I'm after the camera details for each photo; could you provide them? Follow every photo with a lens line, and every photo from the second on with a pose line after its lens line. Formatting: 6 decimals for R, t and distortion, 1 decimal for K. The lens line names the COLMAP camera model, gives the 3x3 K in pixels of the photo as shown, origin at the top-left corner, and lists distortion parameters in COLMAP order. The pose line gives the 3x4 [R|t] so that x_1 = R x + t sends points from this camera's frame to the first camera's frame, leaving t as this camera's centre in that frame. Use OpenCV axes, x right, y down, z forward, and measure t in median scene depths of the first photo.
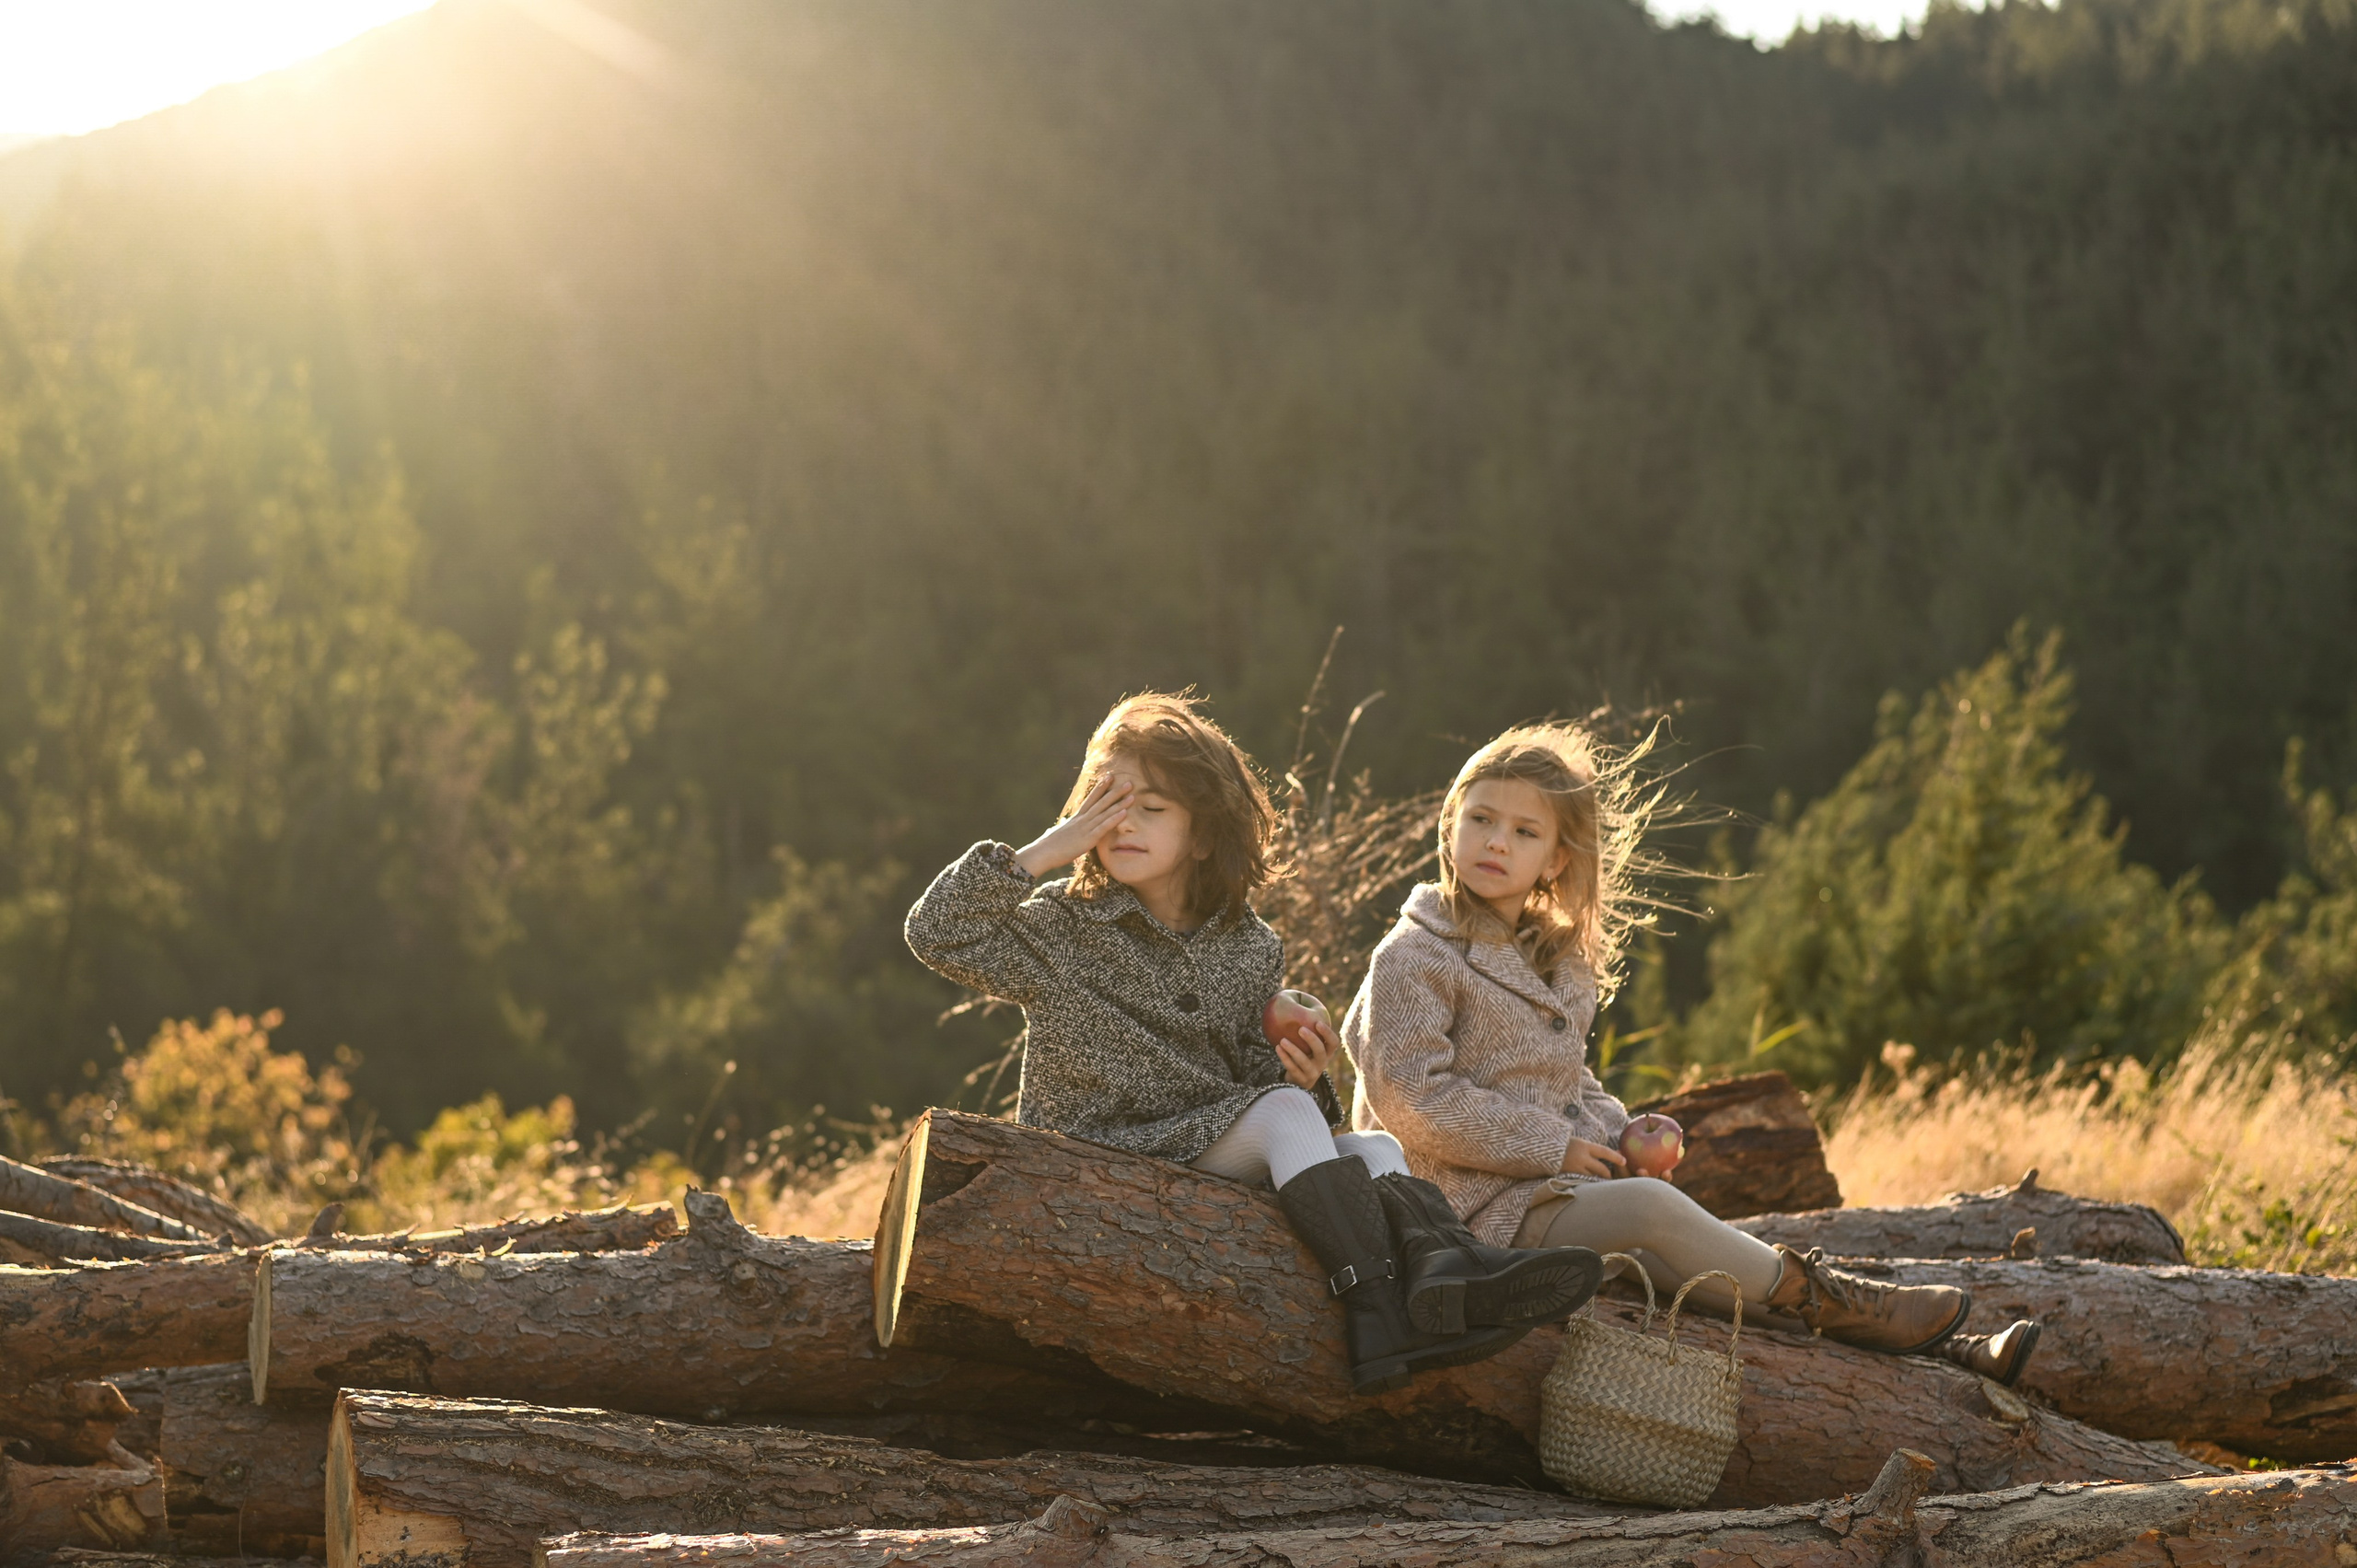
lens RADIAL K [[3833.8, 0, 1188.1], [0, 3833.8, 845.0], [0, 0, 1]] dist [-0.111804, 0.086962]
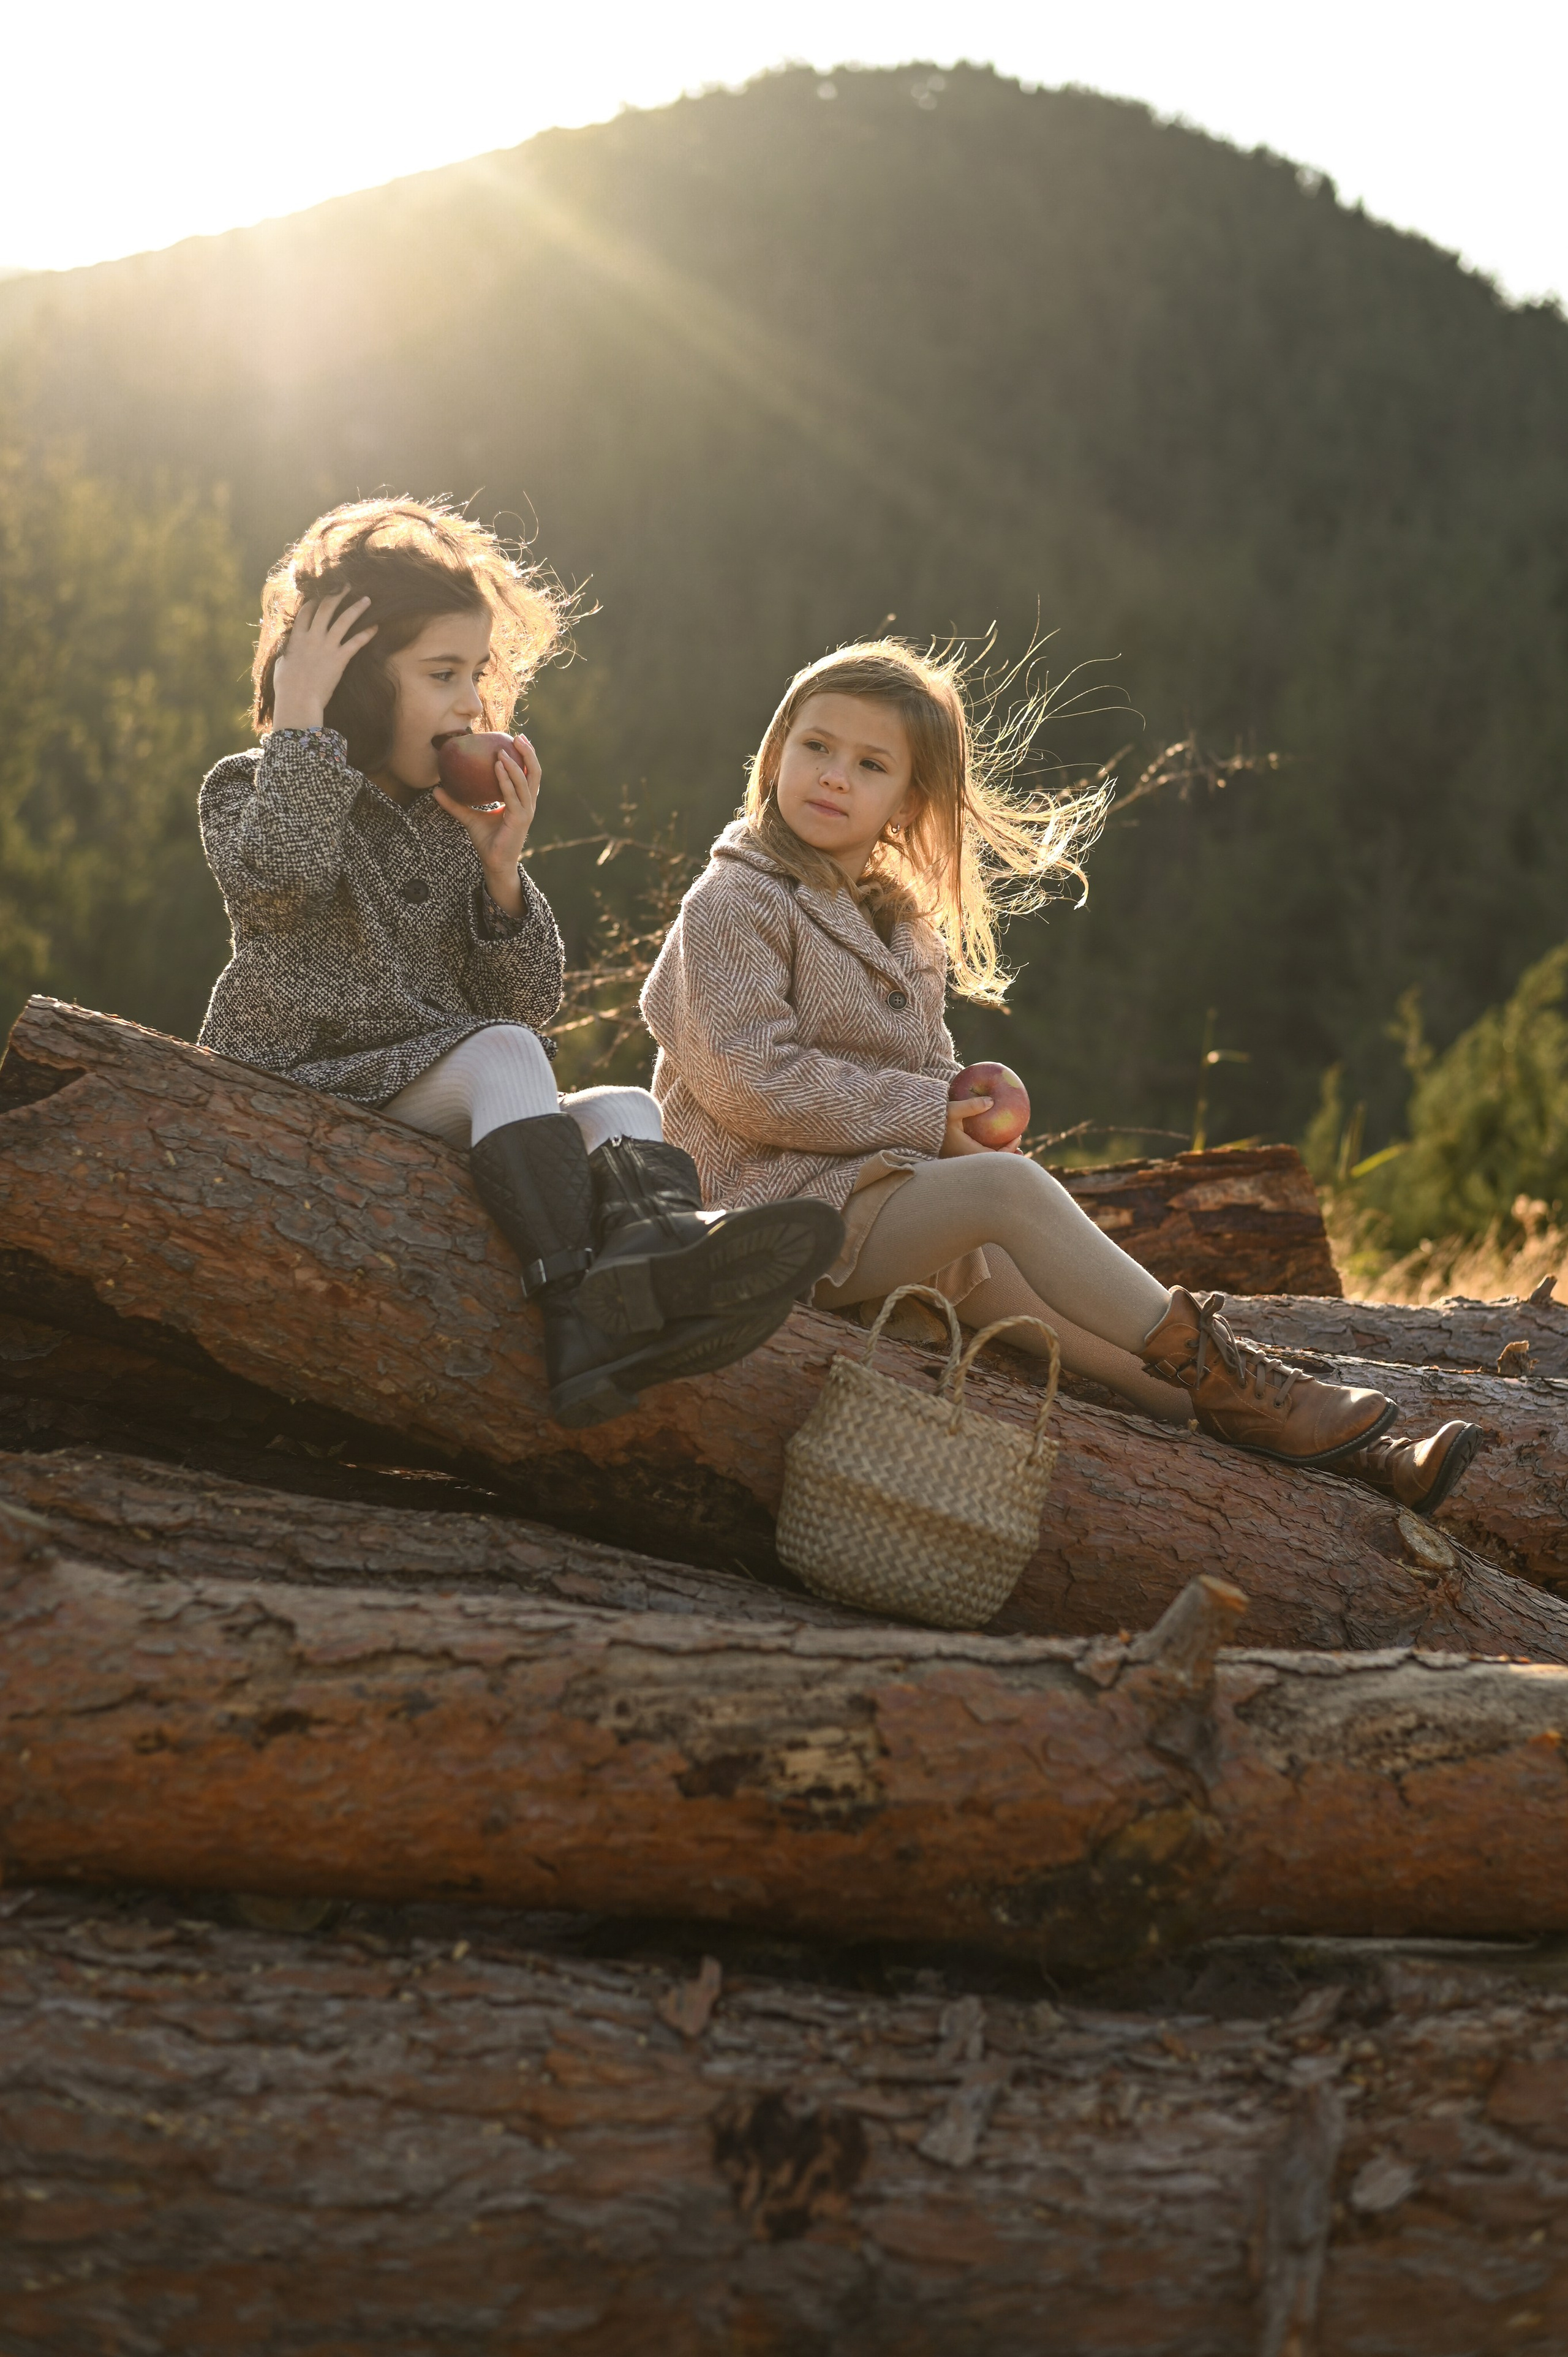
lens RADIAL K [[3447.2, 0, 784.0], [0, 3447.2, 1178.5], [0, 0, 1]] dist [-0.112725, 0.079583]
pose [[0.992609, 0.106691, -0.057834, 0.126281], [-0.103647, 0.993185, 0.053304, 0.053572], [0.063127, -0.046916, 0.996902, 0.328228]]
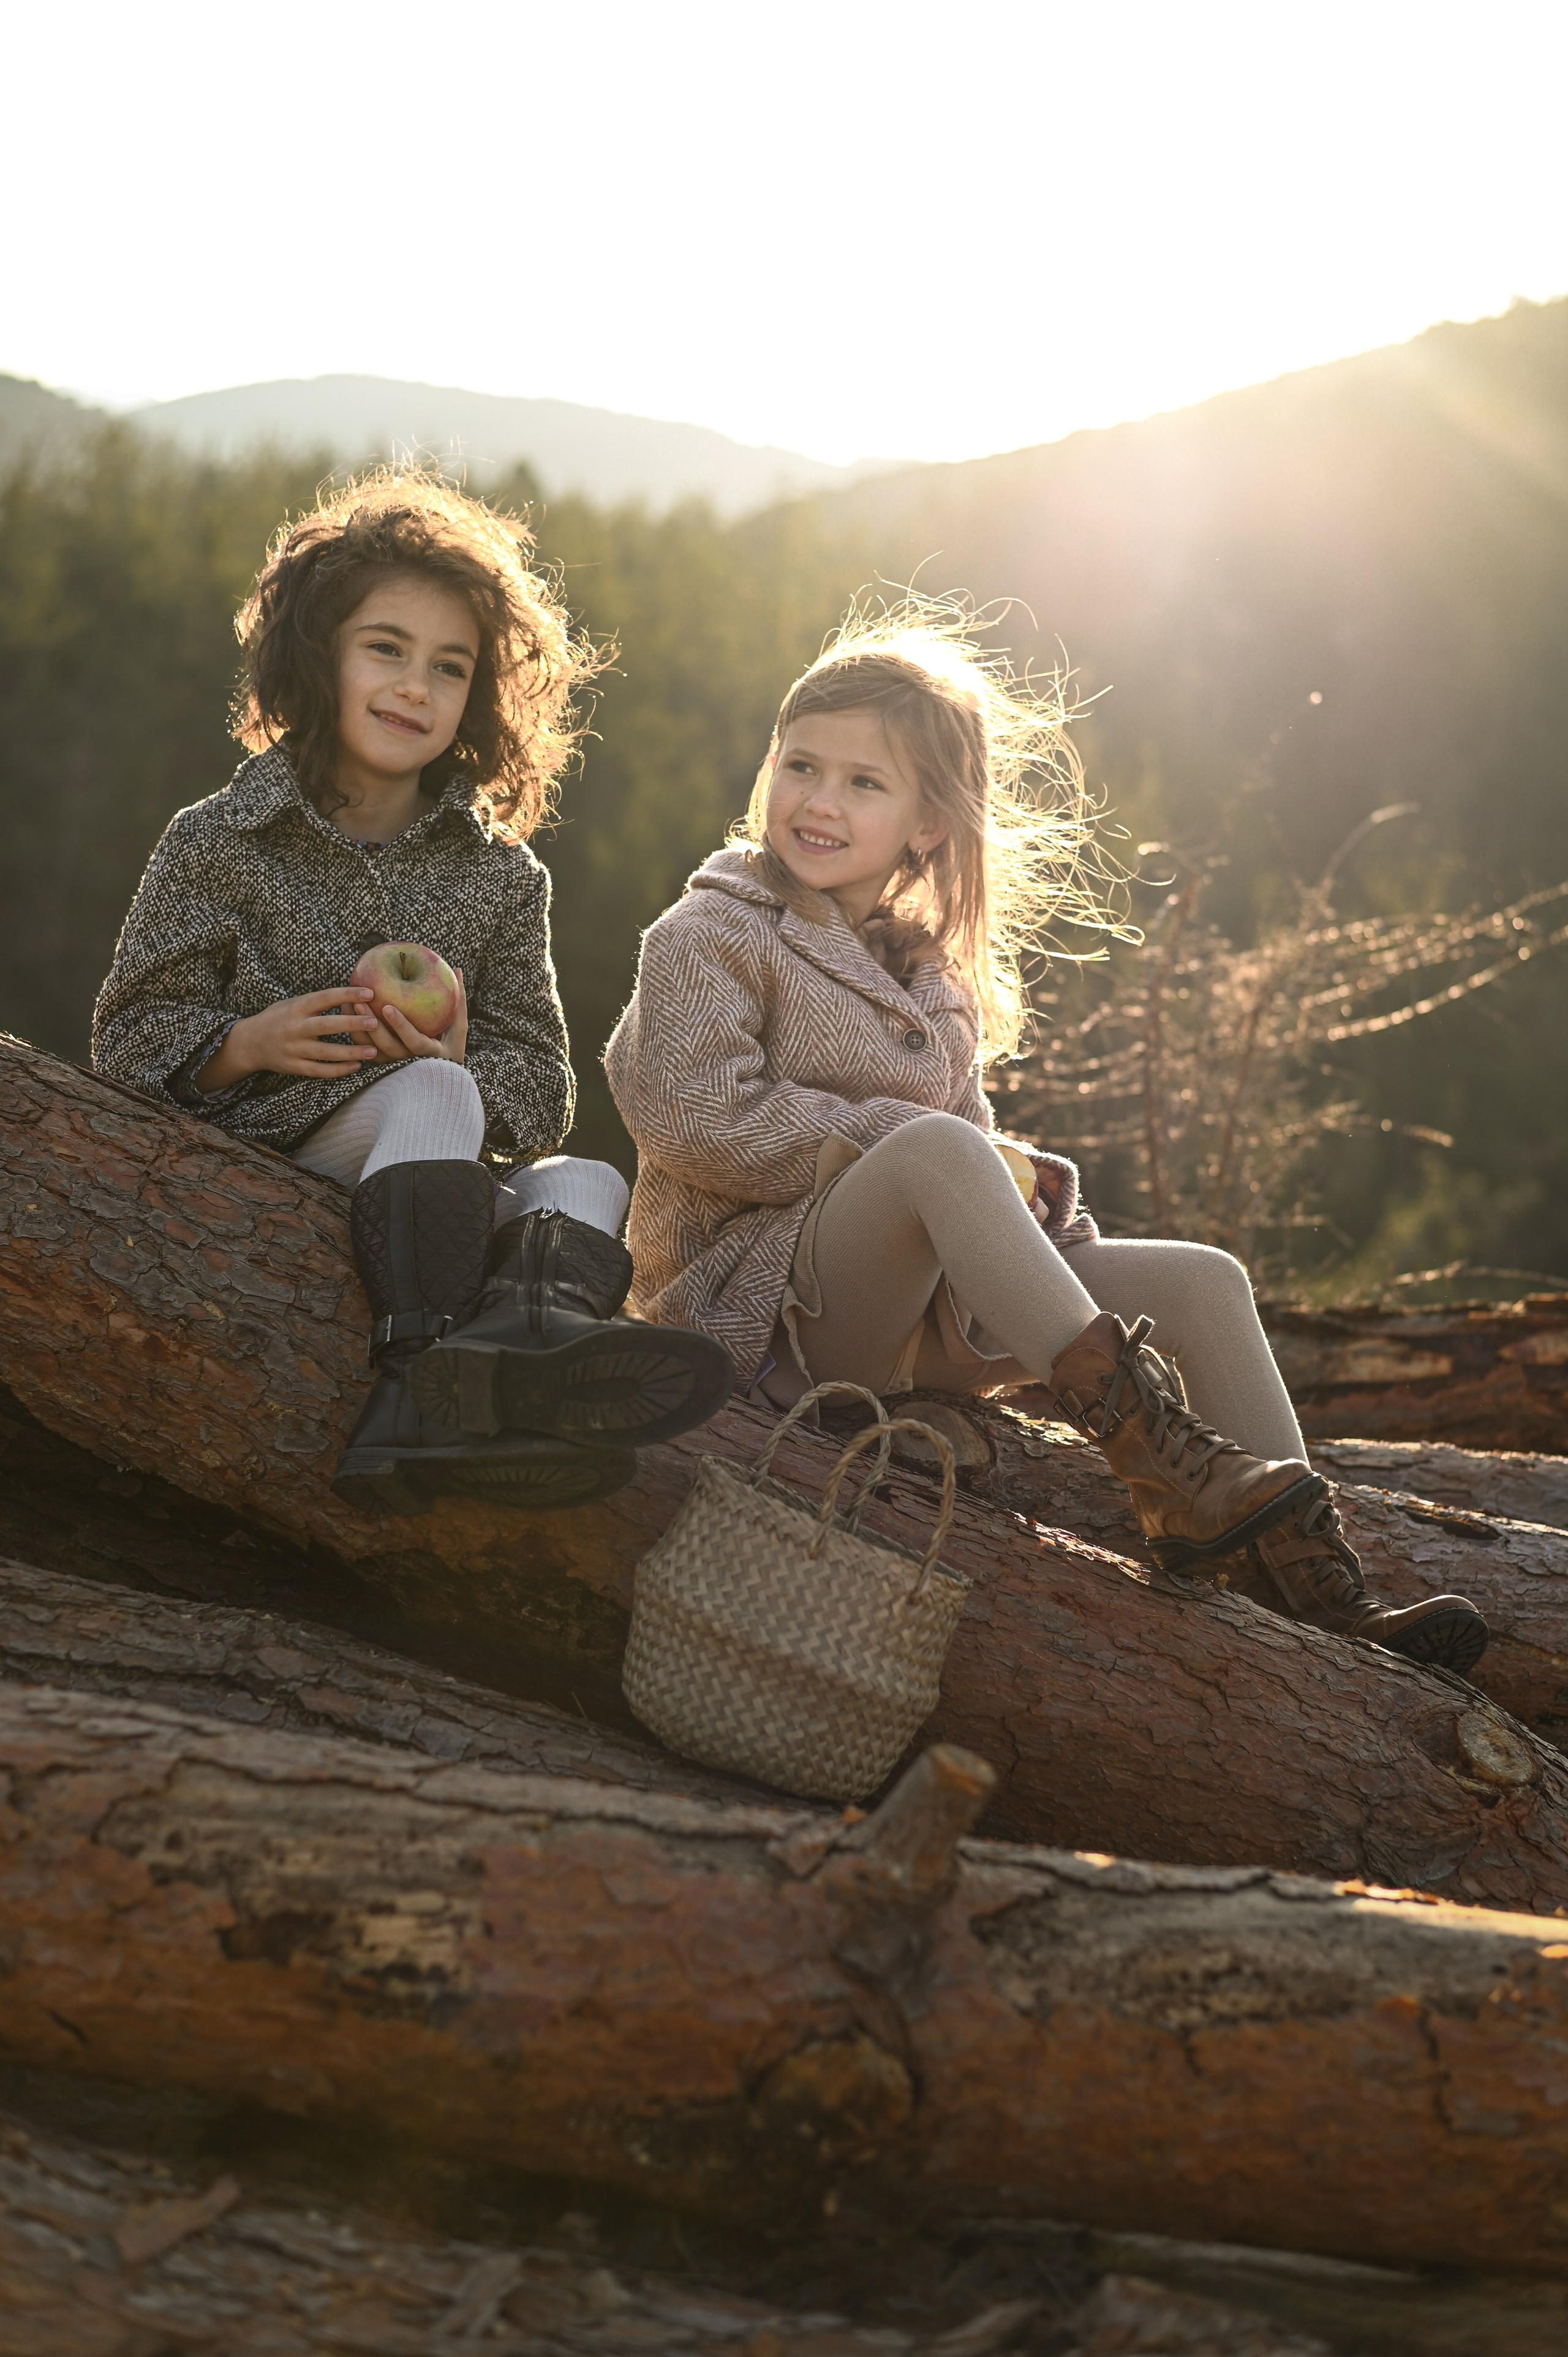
lens RADIAL K [[3447.2, 0, 784.0], [0, 3447.2, 1178.5], [0, 0, 1]] dist [-0.112725, 0.079583]
pose [[0.940509, 0.147422, -0.306119, 0.278003], [-0.145146, 0.988946, 0.030319, 0.059978], [0.307205, 0.015917, 0.951510, 0.474088]]
